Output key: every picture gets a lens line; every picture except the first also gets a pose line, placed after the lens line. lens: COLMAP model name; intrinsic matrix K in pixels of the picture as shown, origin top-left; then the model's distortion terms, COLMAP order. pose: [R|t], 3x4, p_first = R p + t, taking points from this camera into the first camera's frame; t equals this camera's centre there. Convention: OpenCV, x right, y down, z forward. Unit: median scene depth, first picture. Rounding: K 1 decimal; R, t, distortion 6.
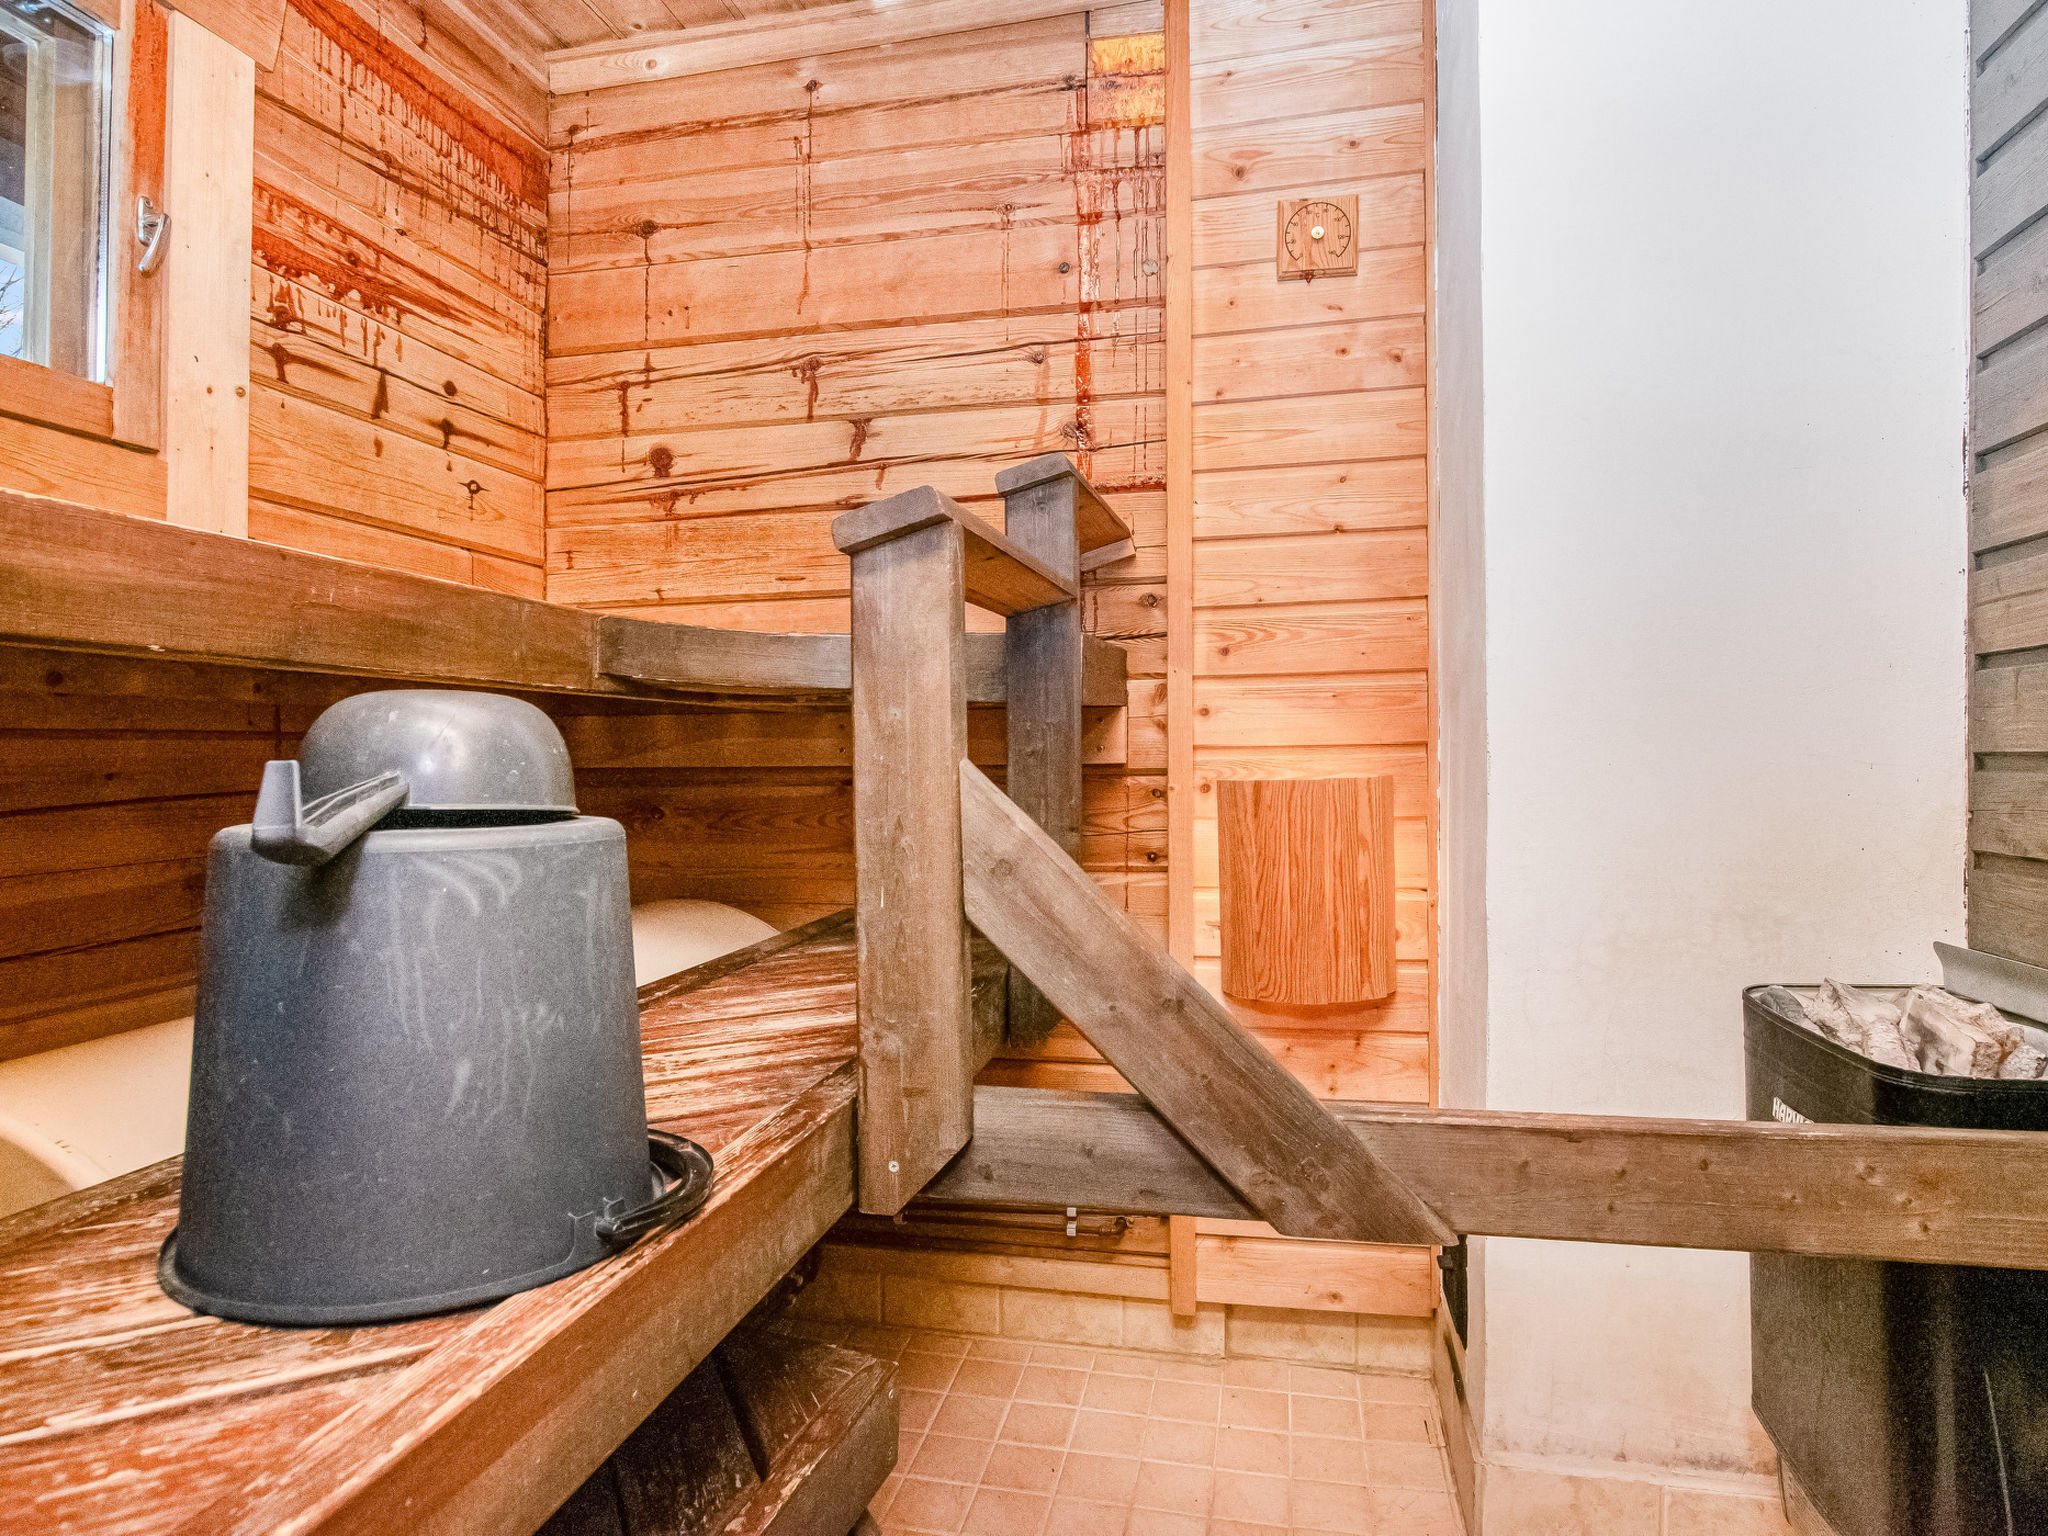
lens RADIAL K [[1136.8, 0, 1028.4], [0, 1136.8, 731.5], [0, 0, 1]] dist [-0.014164, -0.000970]
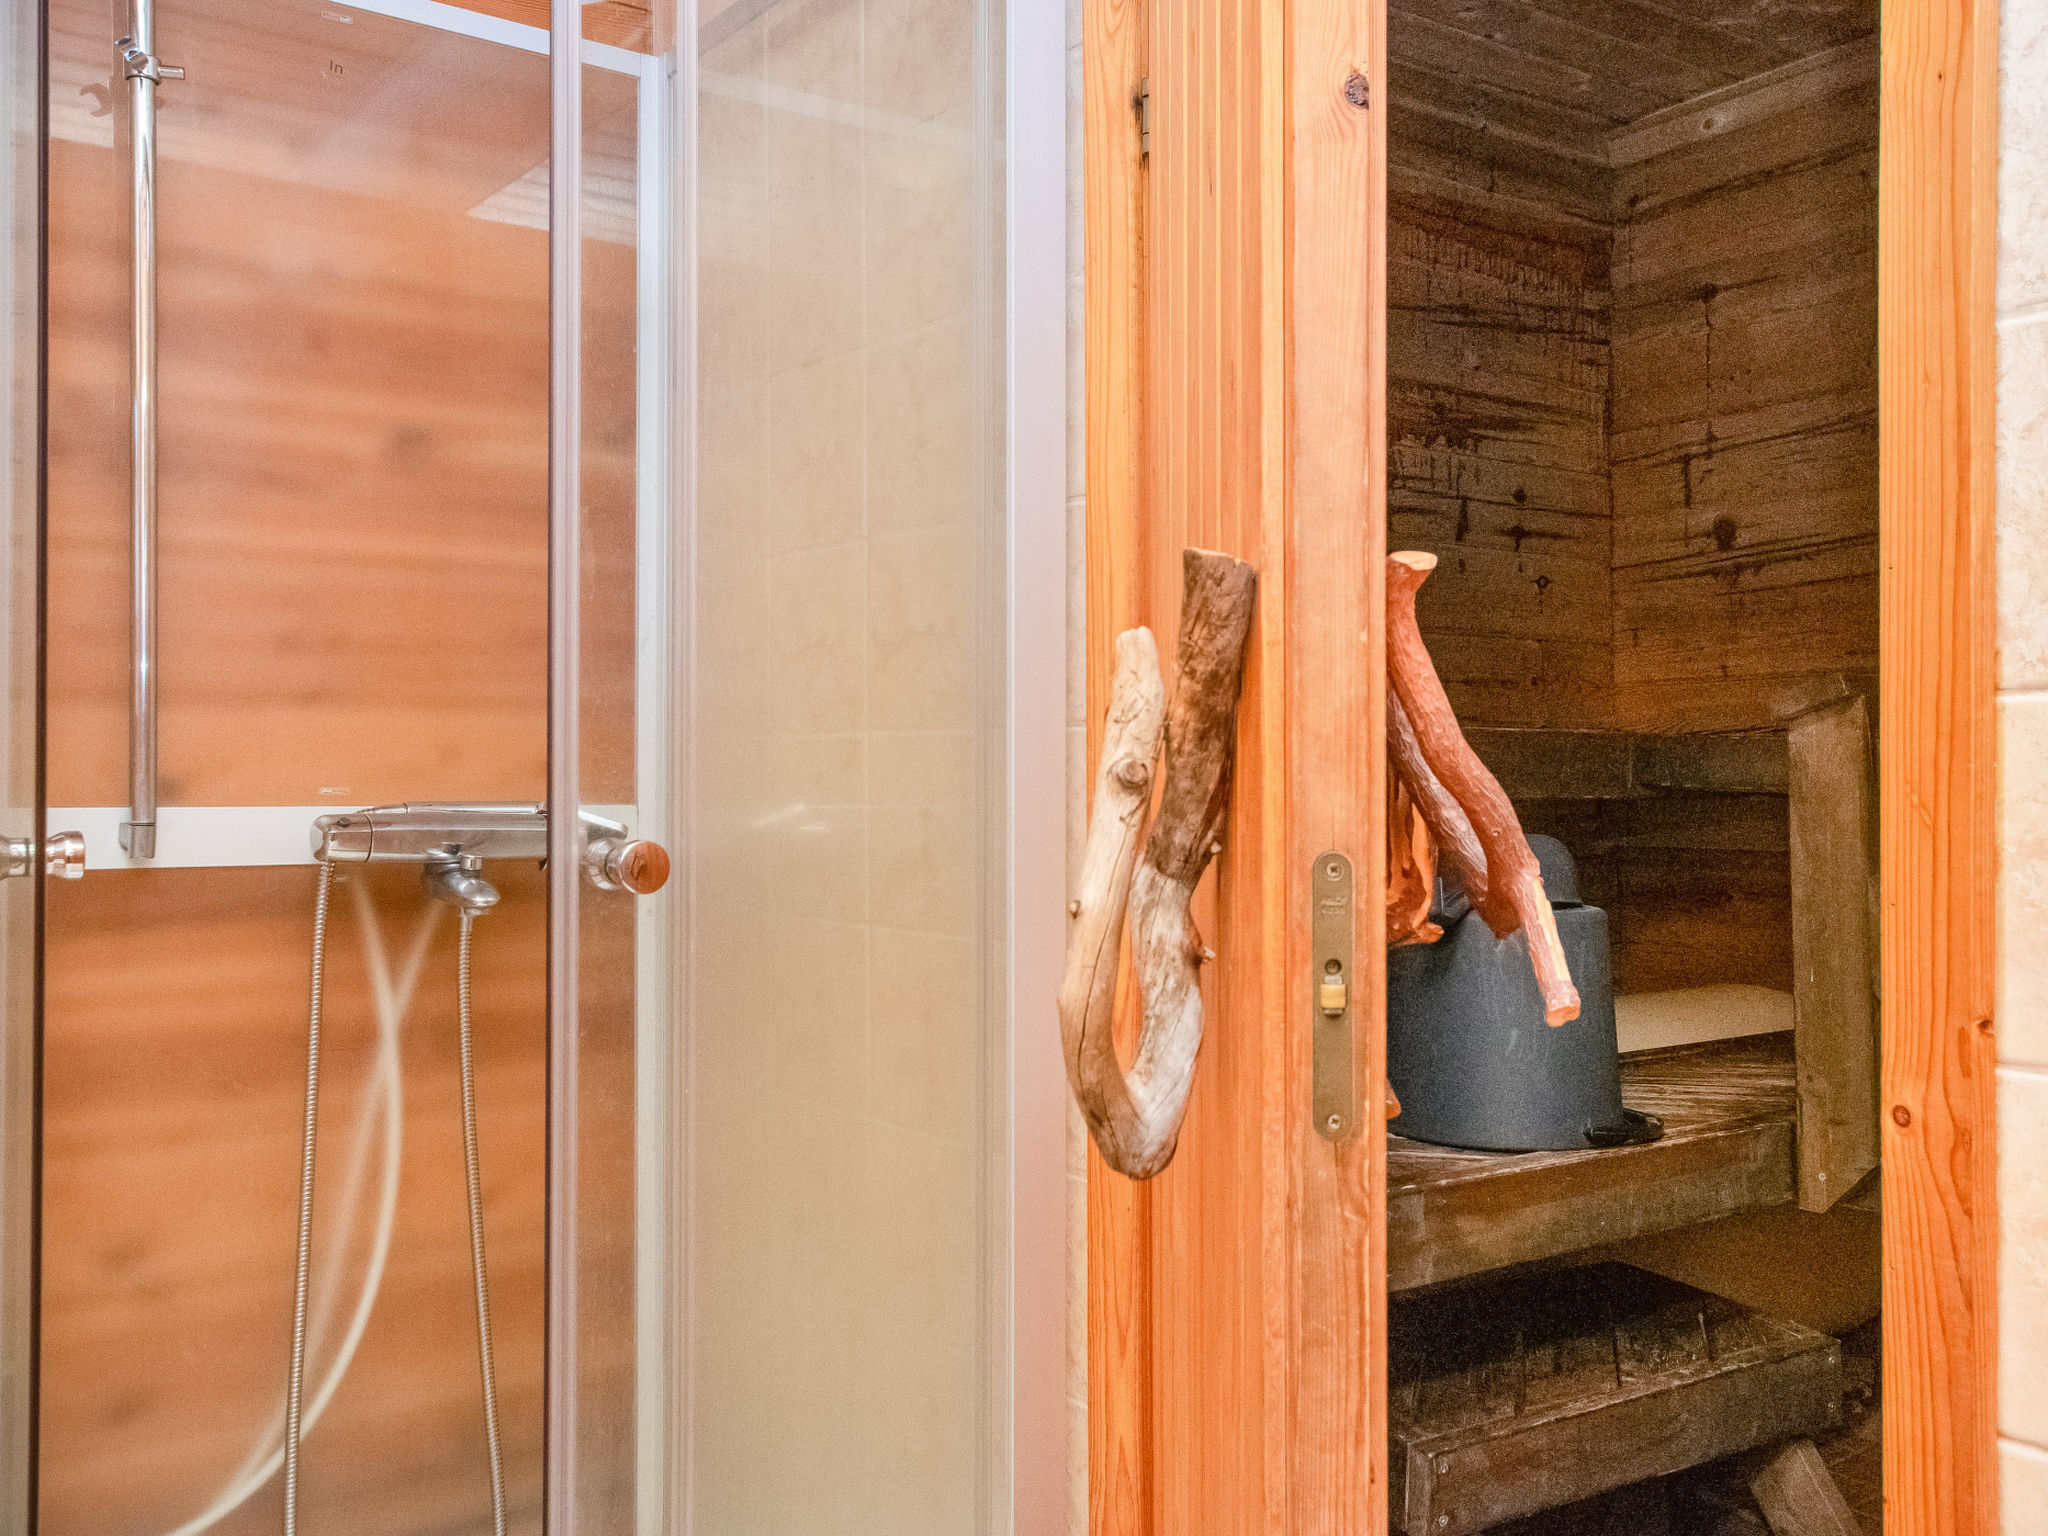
lens RADIAL K [[1676.9, 0, 1024.0], [0, 1676.9, 768.0], [0, 0, 1]] dist [0.000812, 0.007871]
pose [[0.716305, -0.006813, -0.697754, 0.249875], [0.011351, 0.999934, 0.001889, -0.047905], [0.697695, -0.009273, 0.716335, -0.452949]]
